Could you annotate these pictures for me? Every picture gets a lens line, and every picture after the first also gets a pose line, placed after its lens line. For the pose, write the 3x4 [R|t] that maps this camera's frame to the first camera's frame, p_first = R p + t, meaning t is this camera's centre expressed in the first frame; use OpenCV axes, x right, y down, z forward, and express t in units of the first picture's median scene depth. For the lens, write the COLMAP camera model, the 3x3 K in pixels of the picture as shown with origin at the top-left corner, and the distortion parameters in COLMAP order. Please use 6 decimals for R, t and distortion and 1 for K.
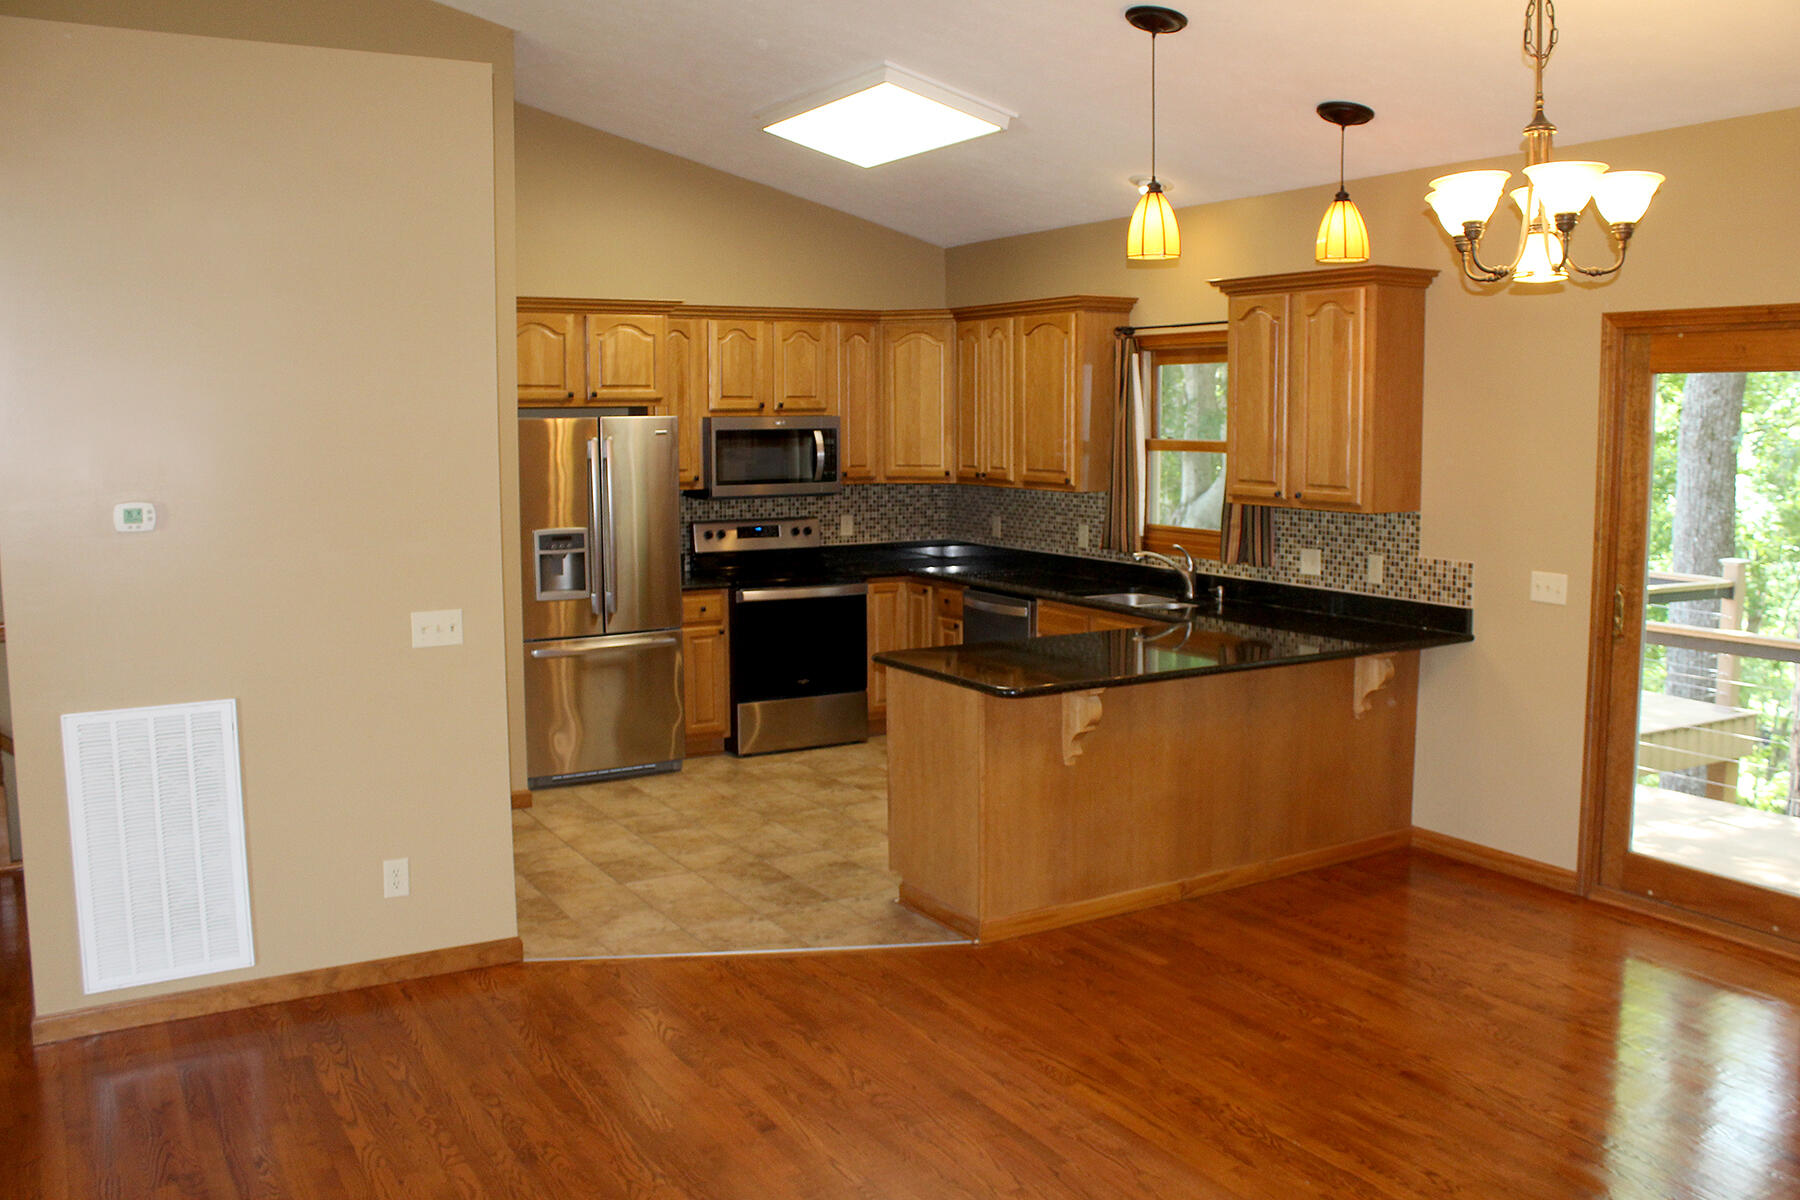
lens RADIAL K [[1528.4, 0, 900.0], [0, 1528.4, 600.0], [0, 0, 1]] dist [-0.160452, 0.122729]
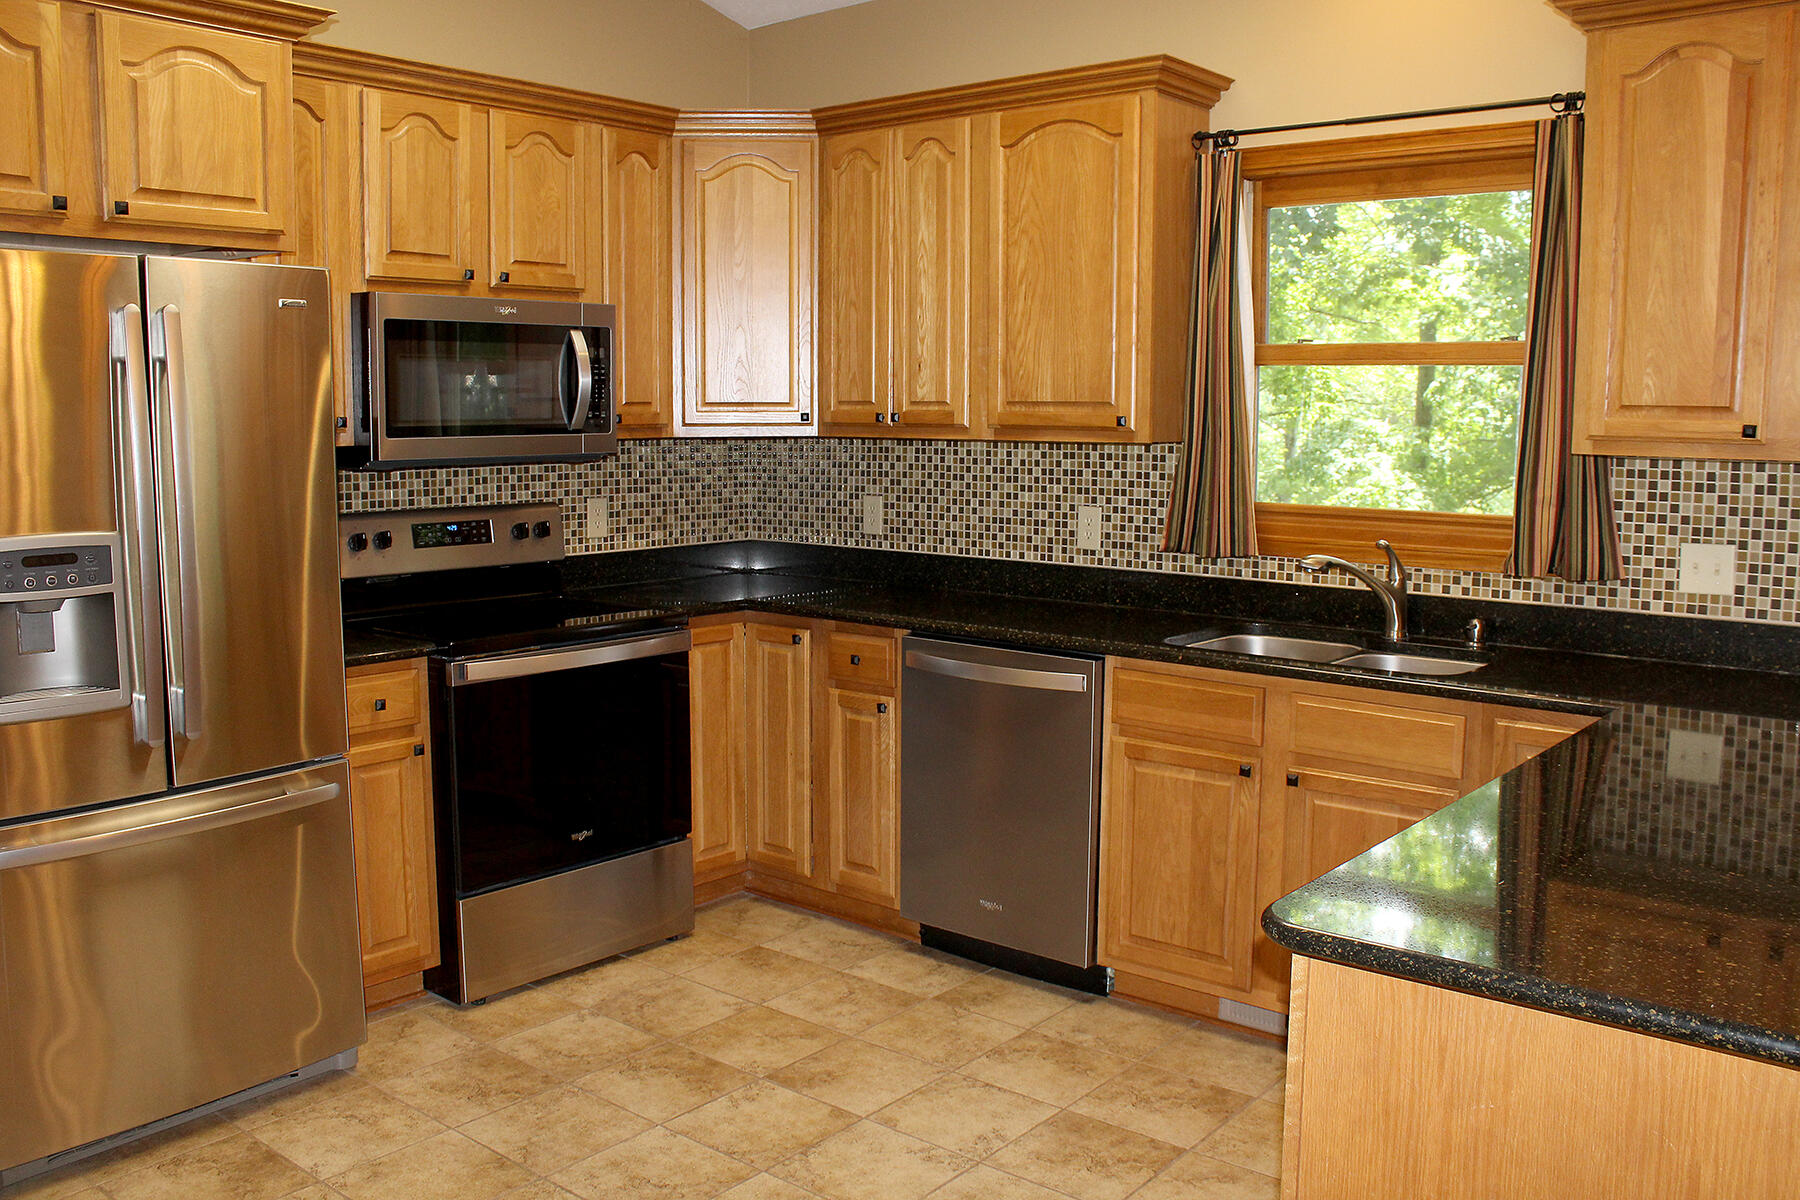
lens RADIAL K [[1528.4, 0, 900.0], [0, 1528.4, 600.0], [0, 0, 1]] dist [-0.160452, 0.122729]
pose [[0.941745, -0.035238, 0.334478, -0.126912], [0.034057, 0.999376, 0.009398, -0.023406], [-0.334600, 0.002541, 0.942357, 0.504959]]
